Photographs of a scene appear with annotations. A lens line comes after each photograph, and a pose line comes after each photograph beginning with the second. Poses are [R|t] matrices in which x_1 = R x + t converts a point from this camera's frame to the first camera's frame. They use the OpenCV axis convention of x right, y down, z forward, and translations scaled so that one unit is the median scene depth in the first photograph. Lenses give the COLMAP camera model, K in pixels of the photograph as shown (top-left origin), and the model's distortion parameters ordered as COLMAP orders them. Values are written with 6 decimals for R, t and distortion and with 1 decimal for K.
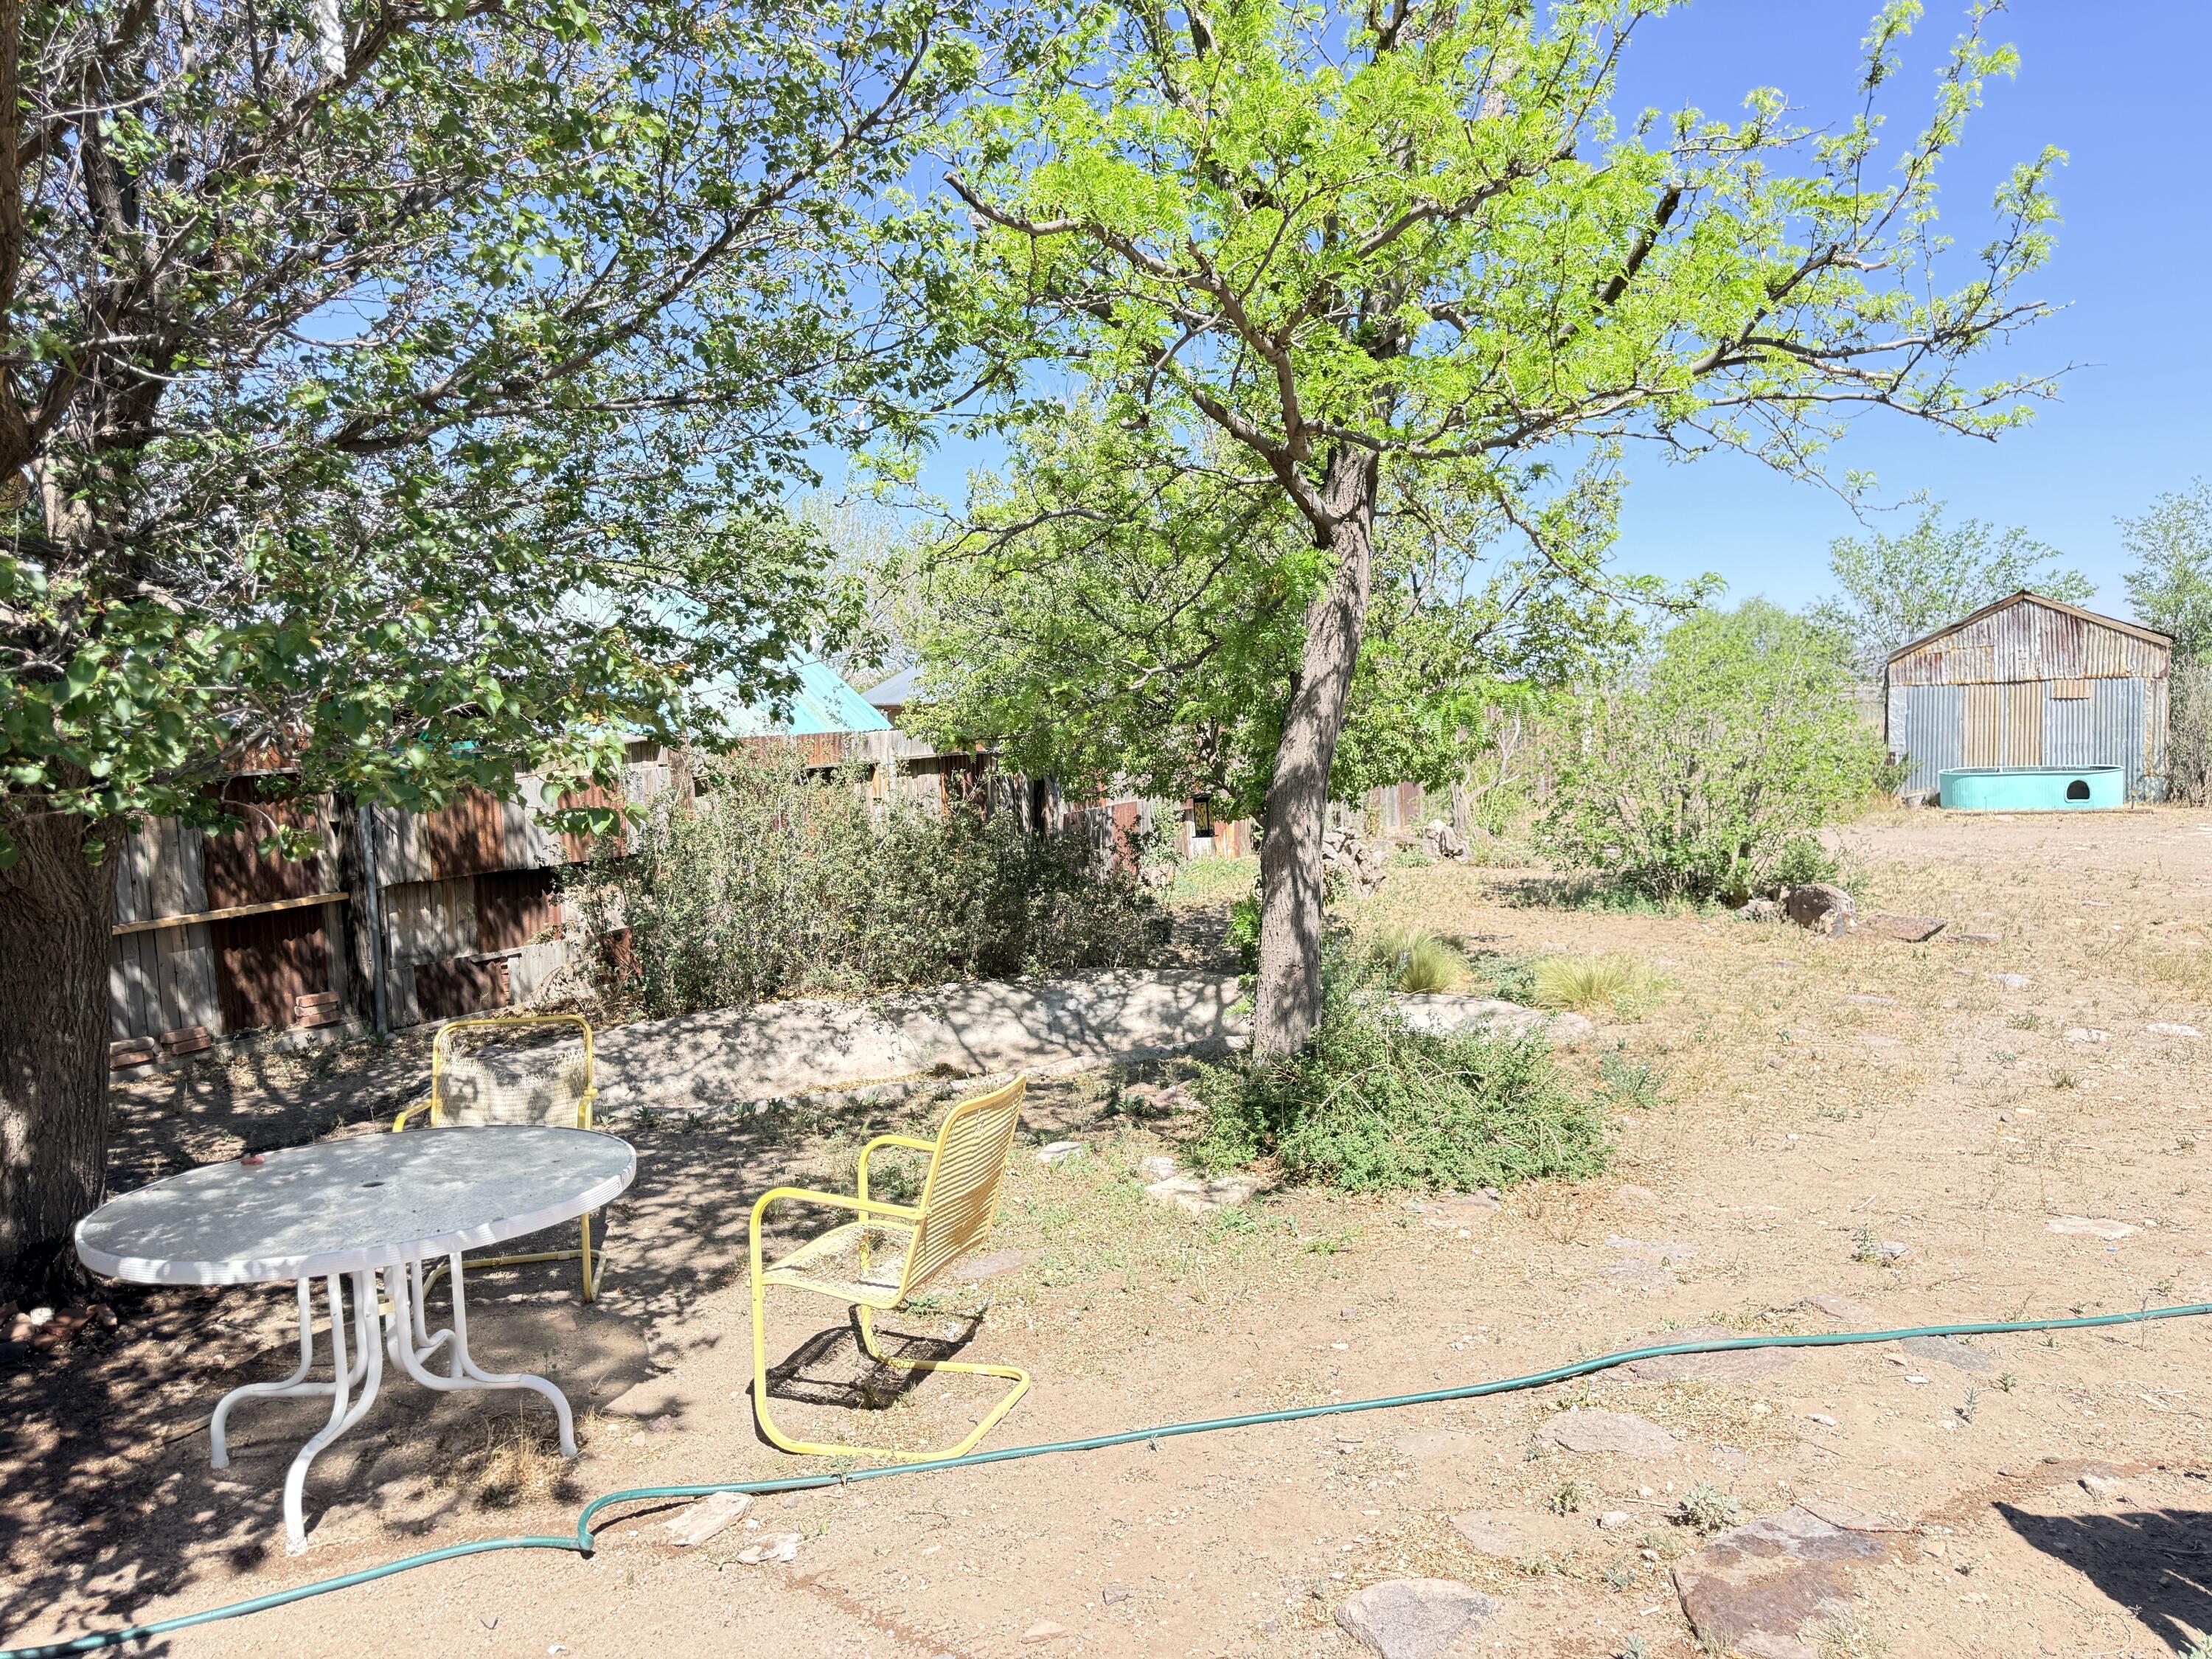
lens RADIAL K [[1549.2, 0, 1106.0], [0, 1549.2, 829.5], [0, 0, 1]] dist [0.109939, -0.125280]
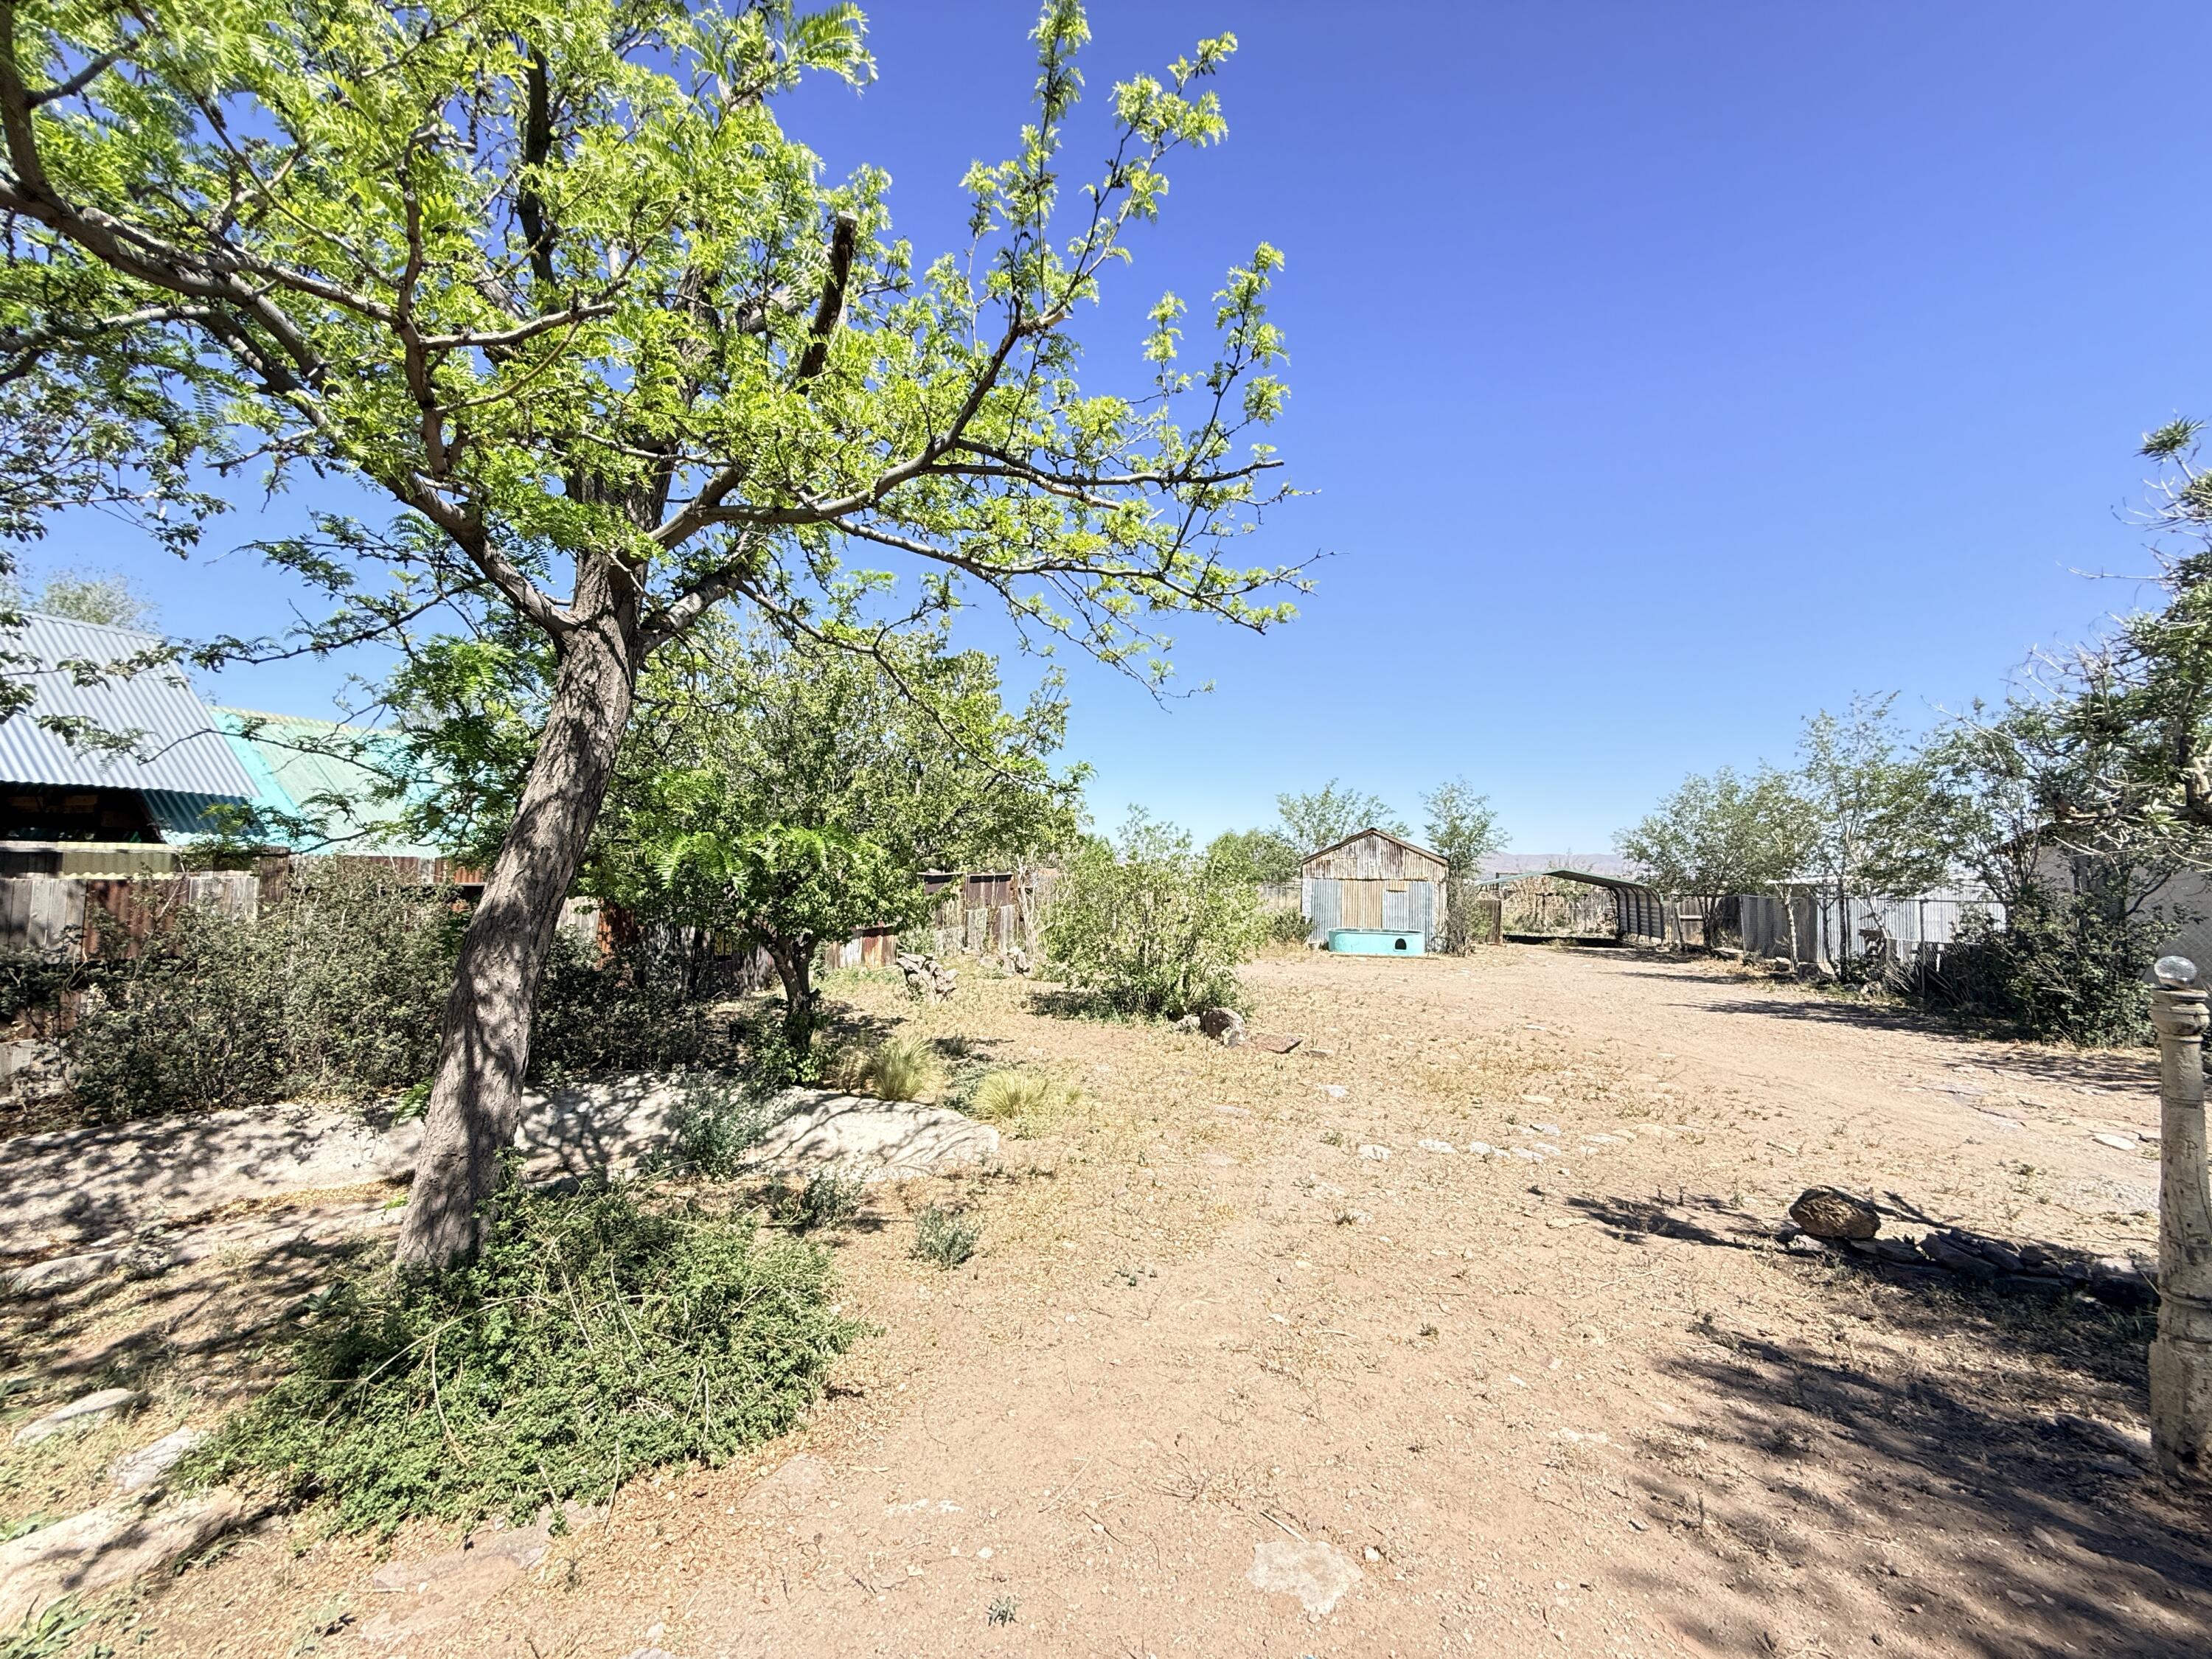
lens RADIAL K [[877.2, 0, 1103.2], [0, 877.2, 826.5], [0, 0, 1]] dist [0.010703, -0.004389]
pose [[0.976190, 0.070916, 0.204999, 0.203314], [-0.043710, 0.989973, -0.134322, -0.019952], [-0.212469, 0.122163, 0.969501, 0.276739]]
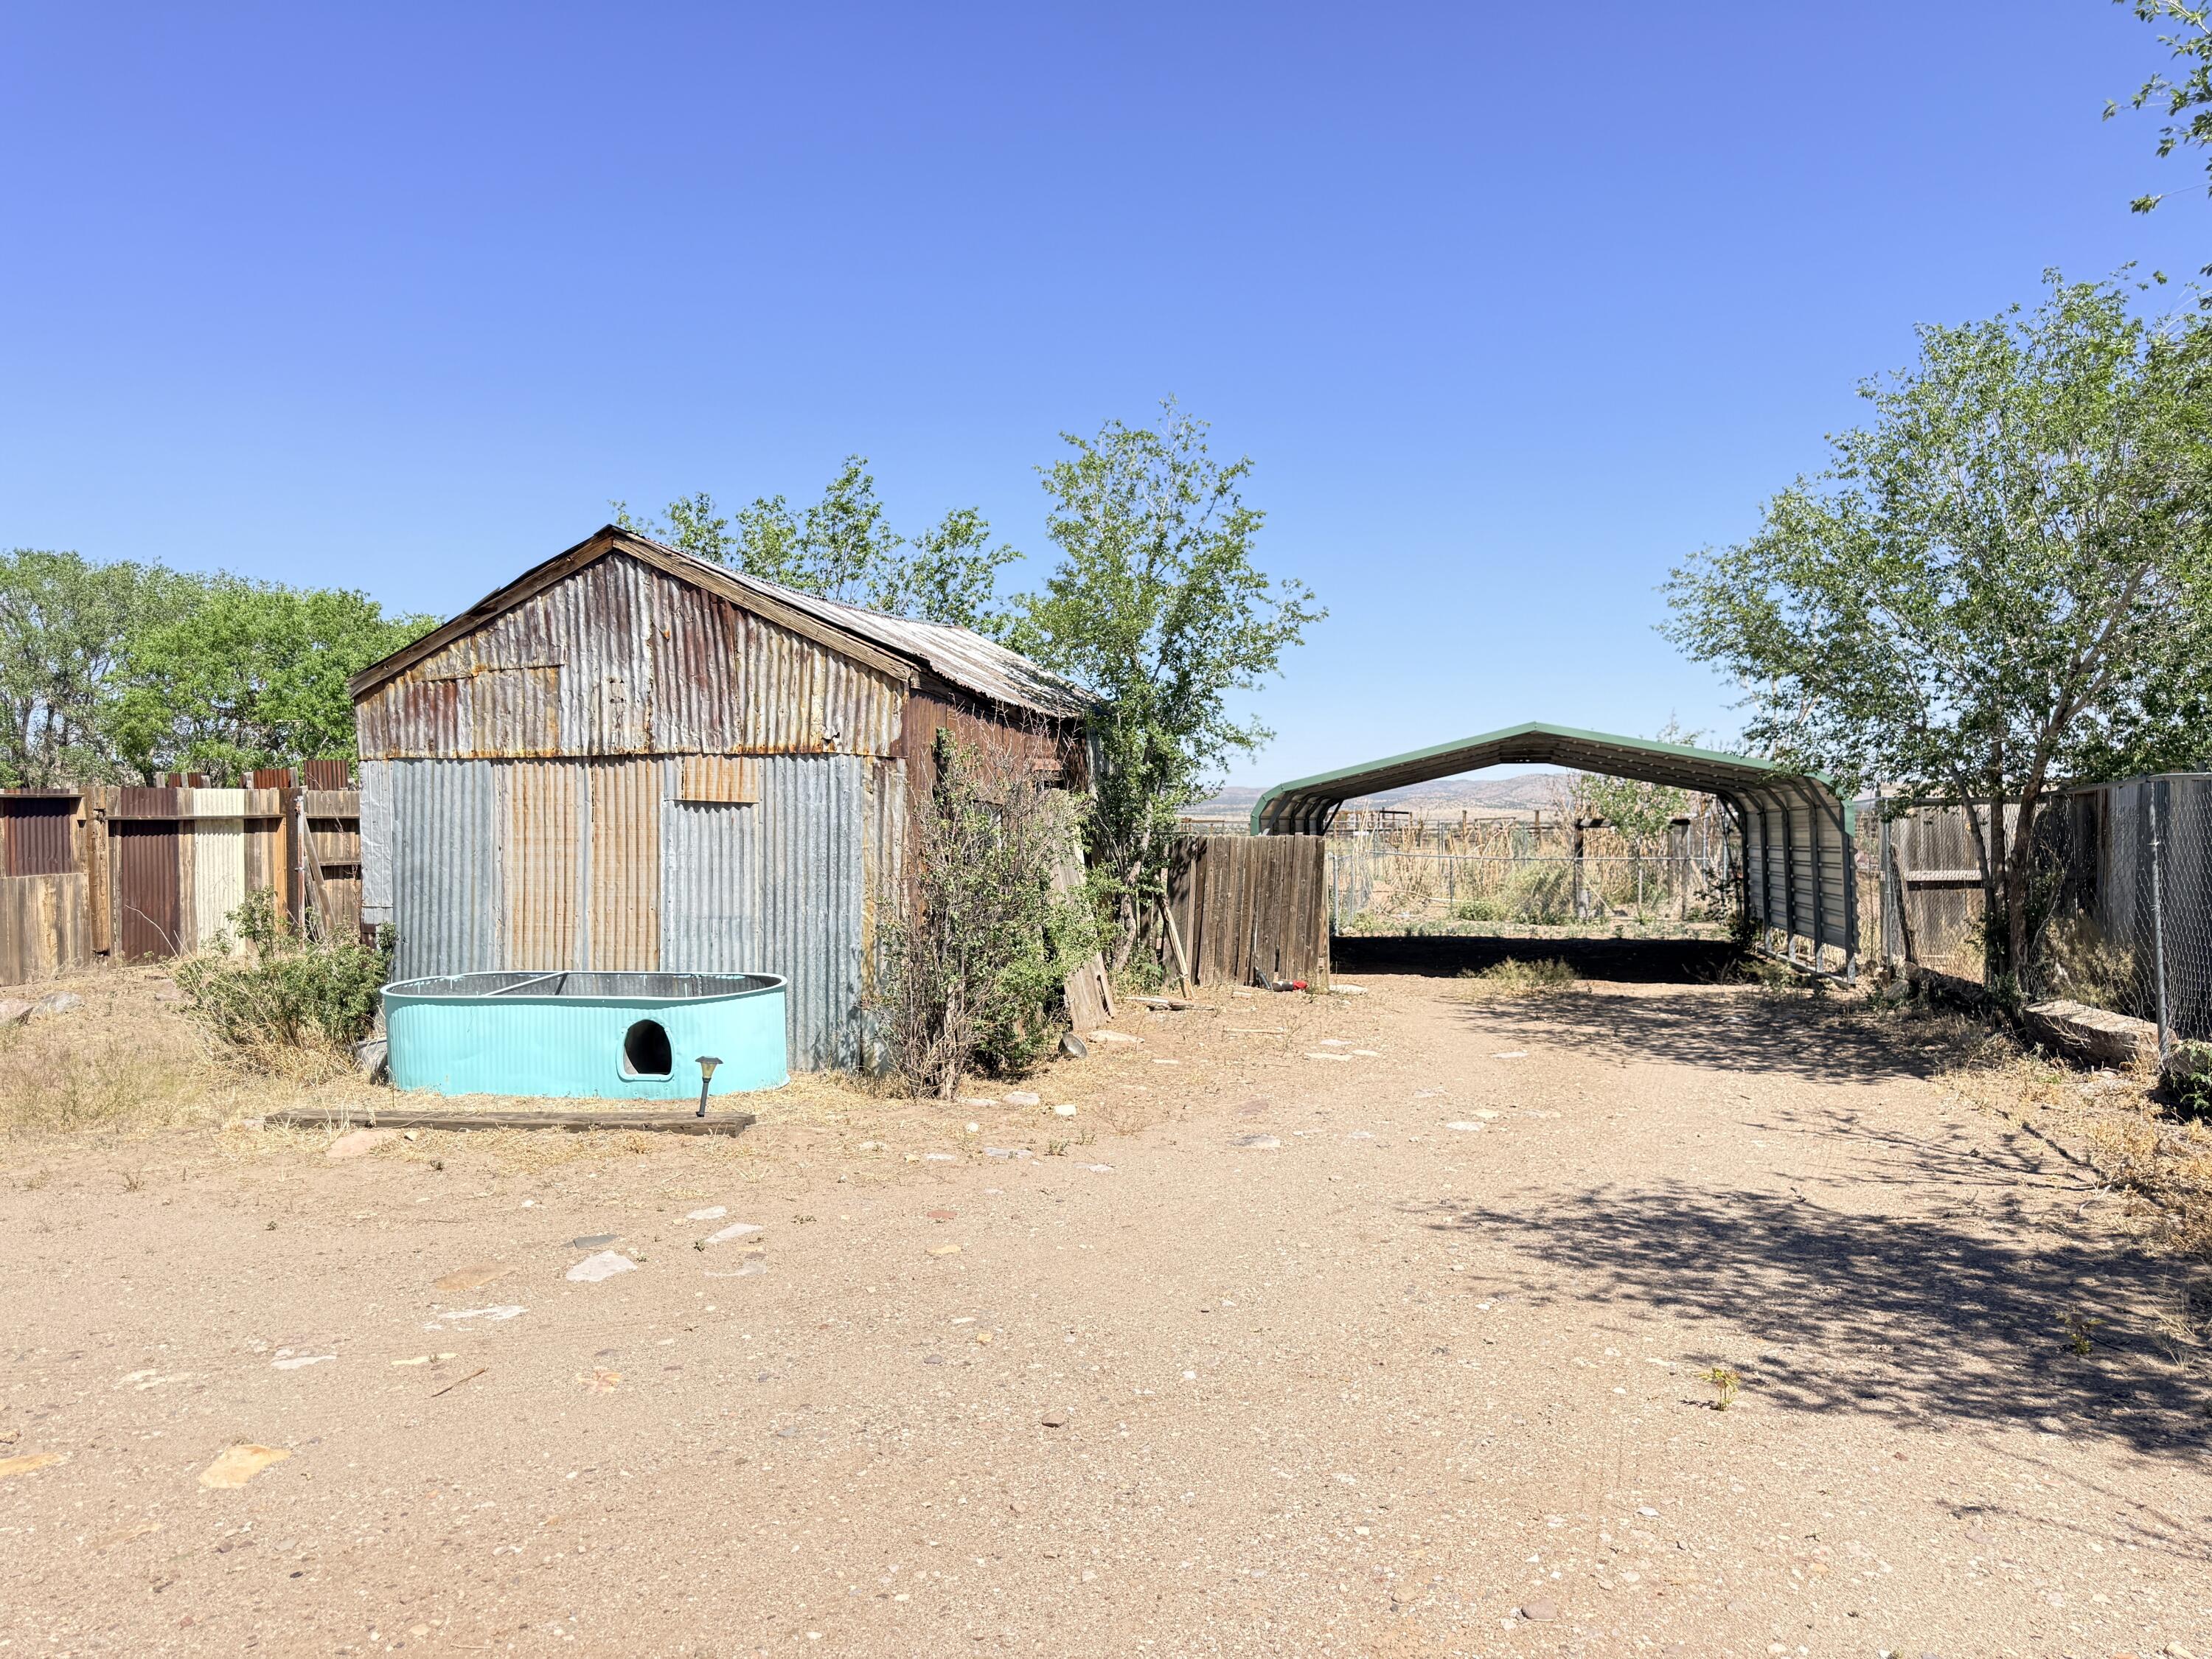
lens RADIAL K [[1549.2, 0, 1106.0], [0, 1549.2, 829.5], [0, 0, 1]] dist [0.109939, -0.125280]
pose [[0.953182, 0.032692, 0.300625, 1.359926], [-0.010242, 0.997059, -0.075955, -0.109901], [-0.302224, 0.069321, 0.950713, 1.389759]]
